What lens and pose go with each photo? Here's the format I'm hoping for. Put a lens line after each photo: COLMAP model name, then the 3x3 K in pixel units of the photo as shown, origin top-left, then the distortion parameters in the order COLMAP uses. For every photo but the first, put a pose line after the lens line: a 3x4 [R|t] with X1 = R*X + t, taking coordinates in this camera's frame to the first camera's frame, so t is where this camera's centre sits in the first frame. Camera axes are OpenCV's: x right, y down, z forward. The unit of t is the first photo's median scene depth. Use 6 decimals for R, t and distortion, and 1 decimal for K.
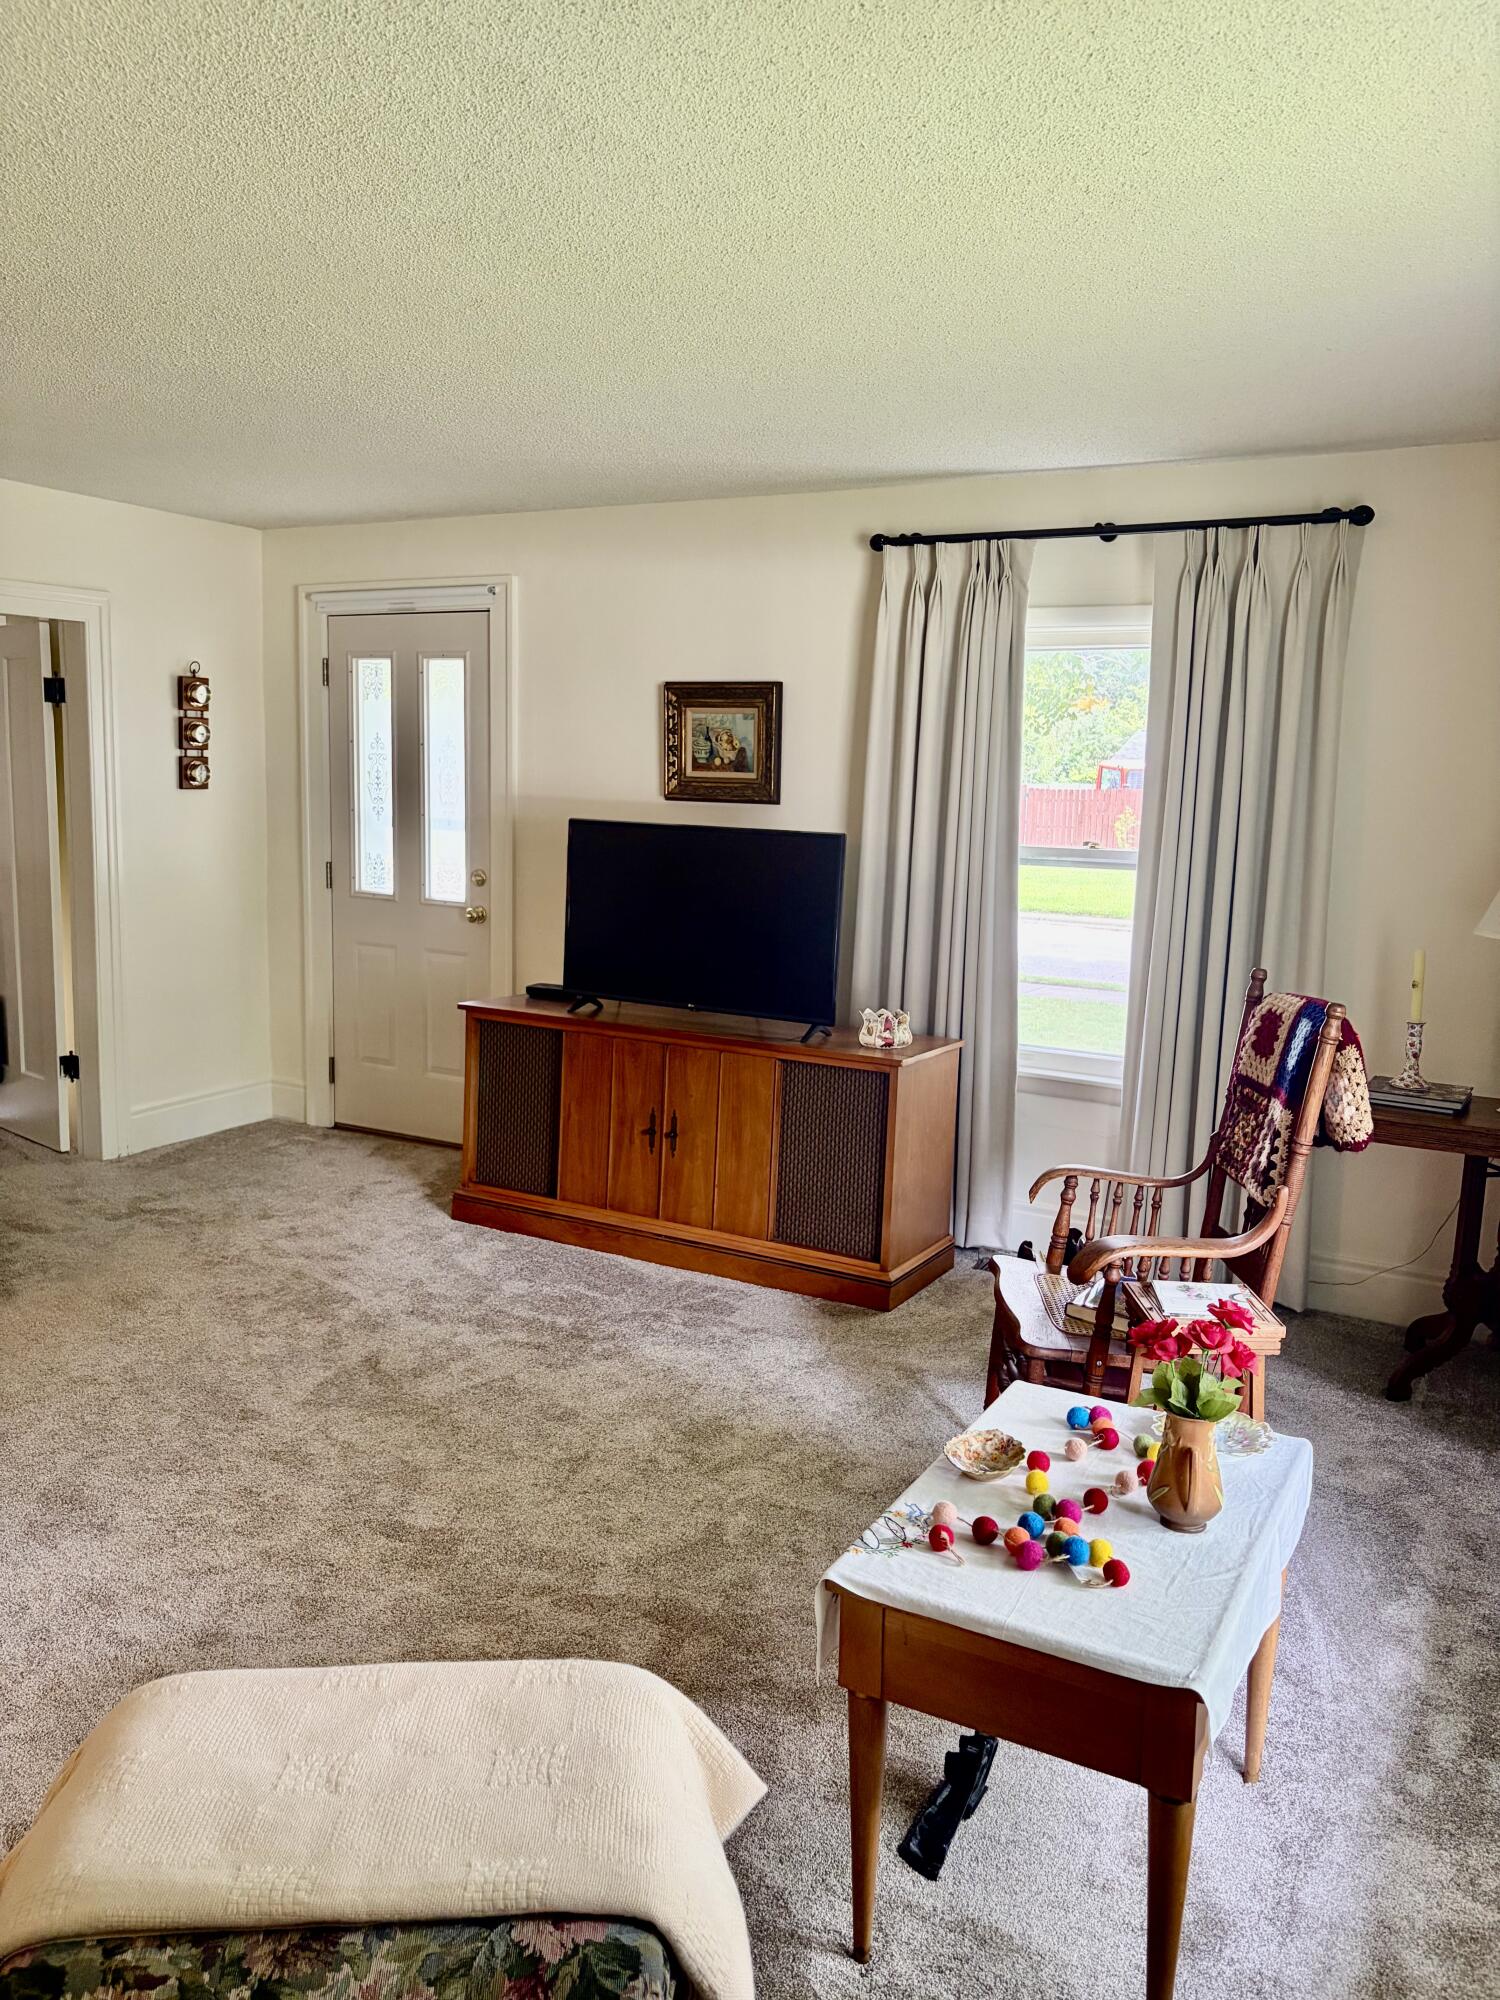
lens RADIAL K [[1497.2, 0, 742.8], [0, 1497.2, 1000.4], [0, 0, 1]] dist [0.024111, -0.028837]
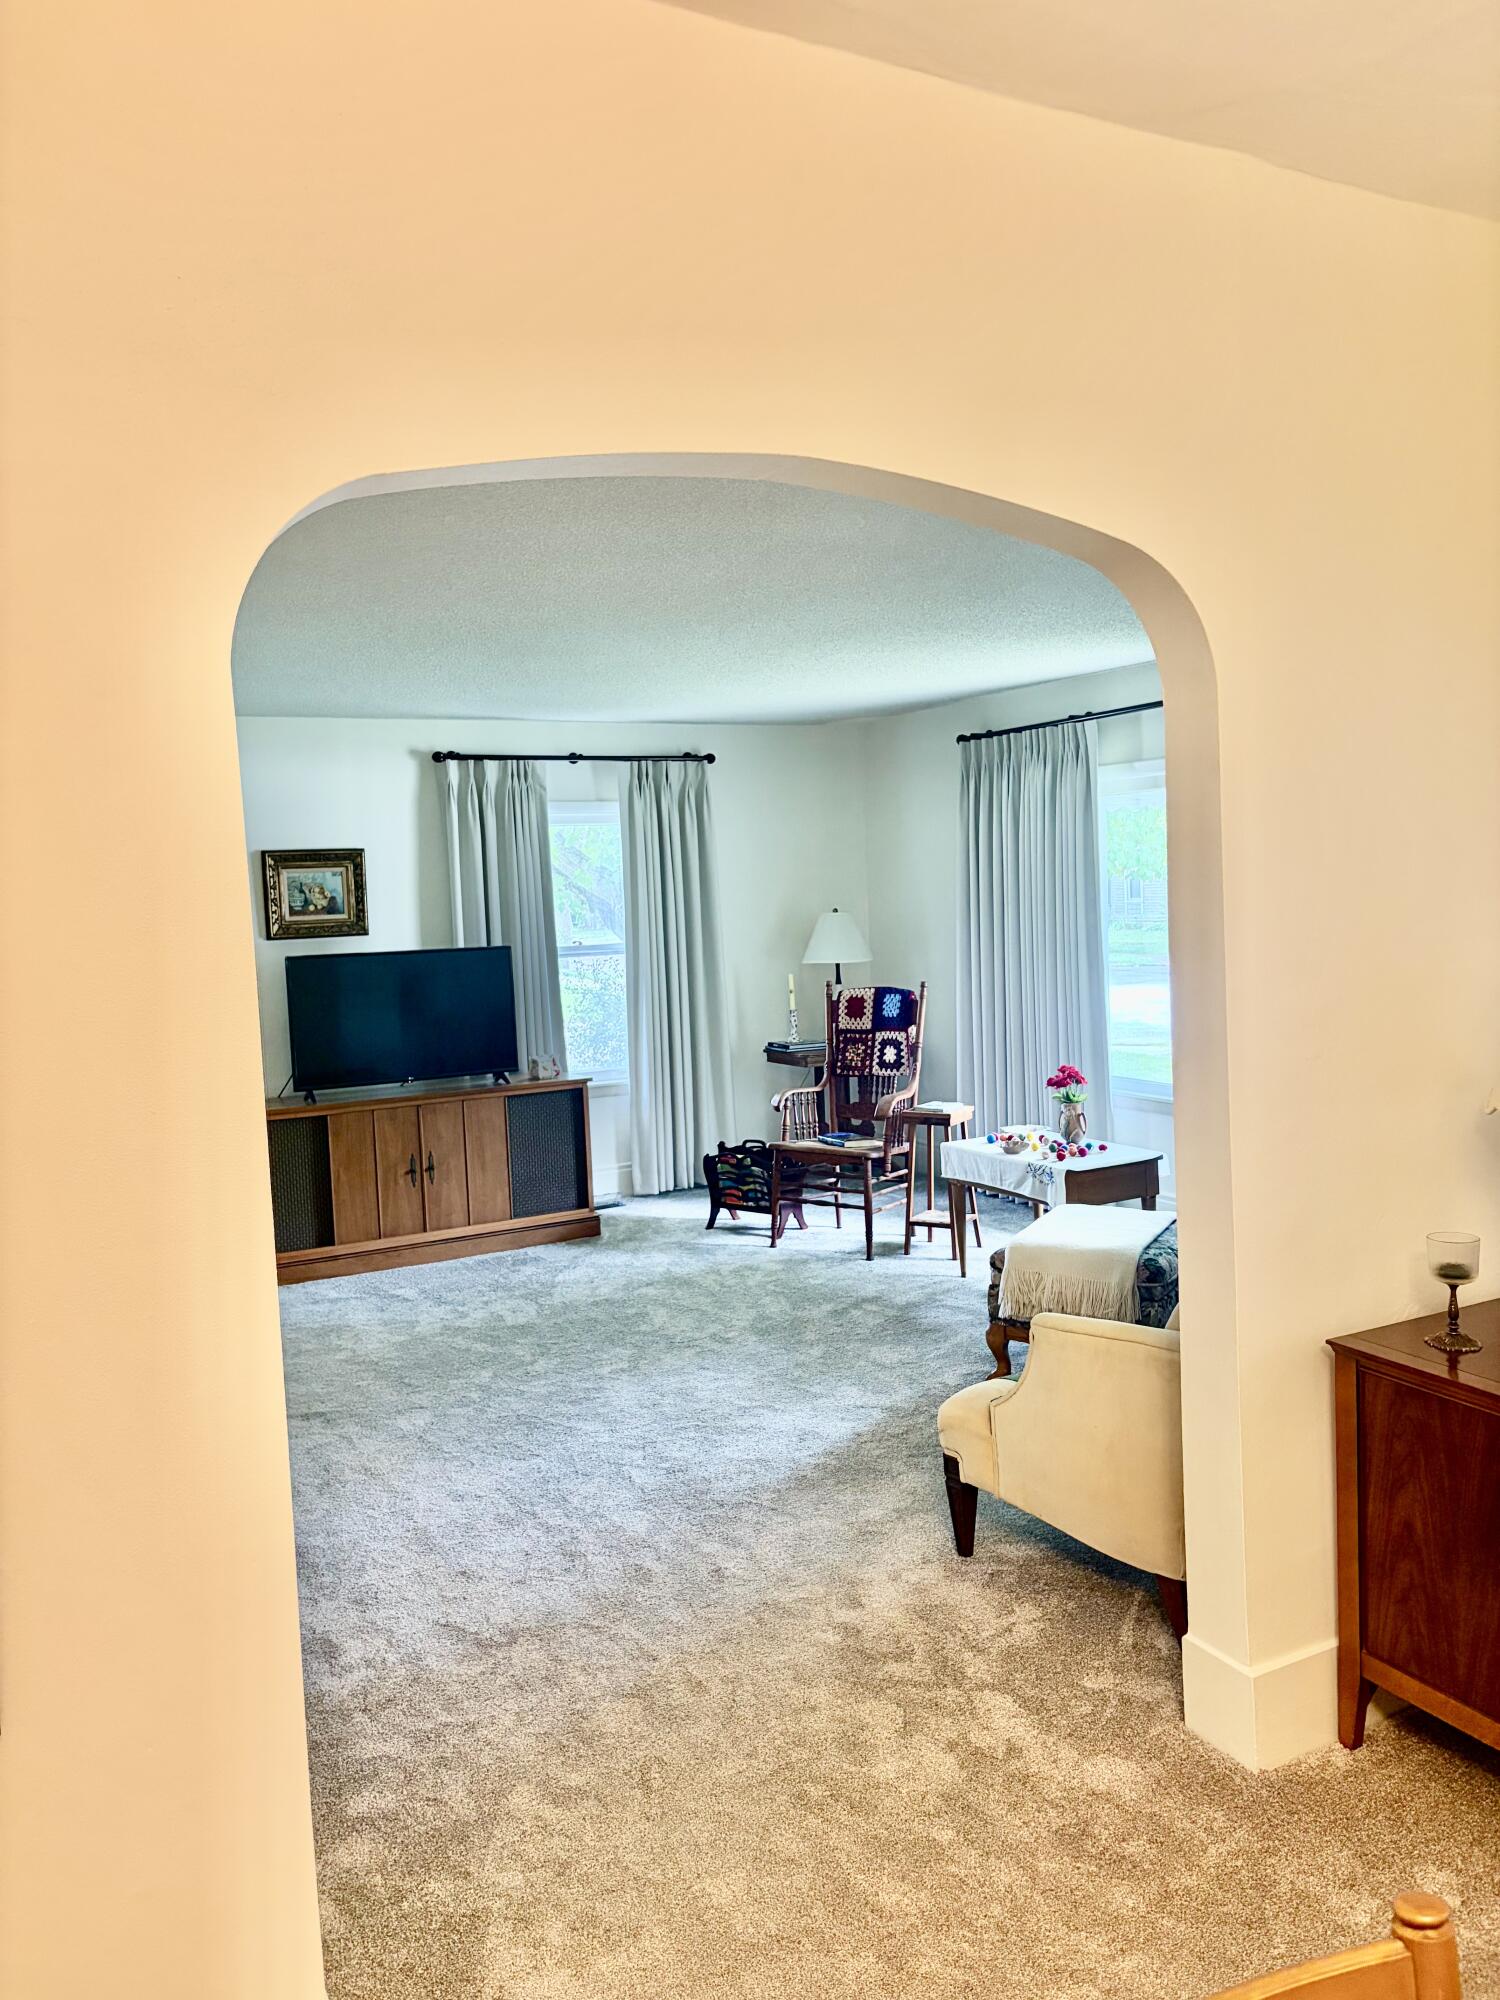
lens RADIAL K [[1497.2, 0, 807.6], [0, 1497.2, 971.0], [0, 0, 1]] dist [0.024111, -0.028837]
pose [[0.521565, -0.098619, 0.847493, -1.026835], [0.177697, 0.984072, 0.005154, -0.036919], [-0.834502, 0.147909, 0.530782, -0.073499]]
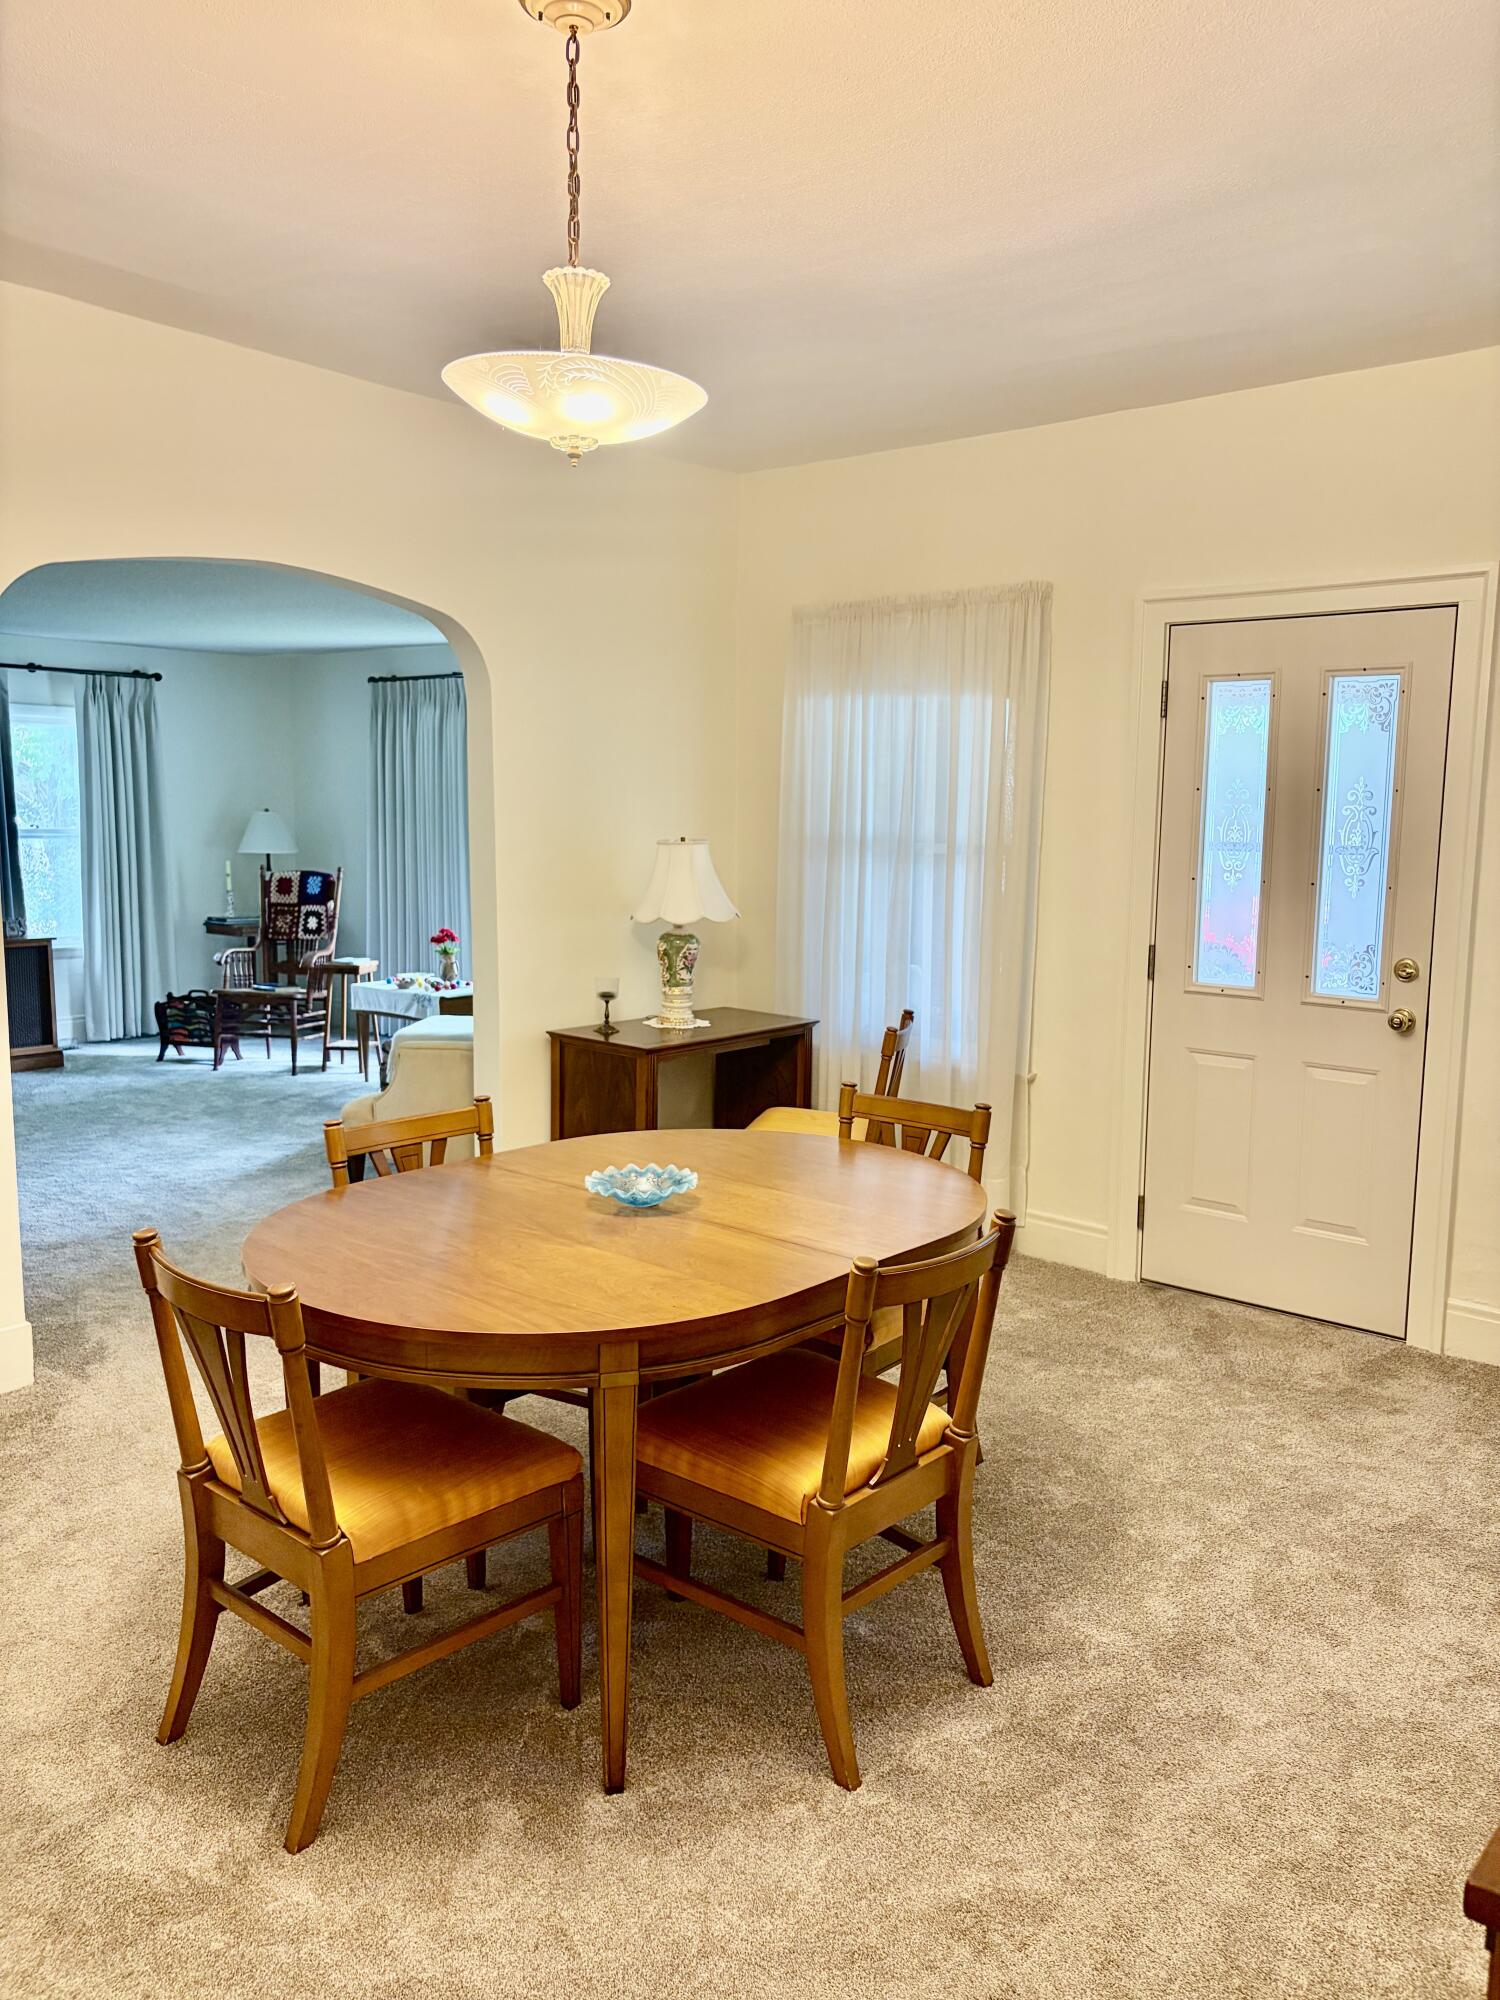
lens RADIAL K [[1497.2, 0, 745.1], [0, 1497.2, 997.6], [0, 0, 1]] dist [0.024111, -0.028837]
pose [[0.215987, -0.152799, 0.964366, -1.461914], [0.137041, 0.982647, 0.125002, -0.004815], [-0.966731, 0.105159, 0.233179, -0.304597]]
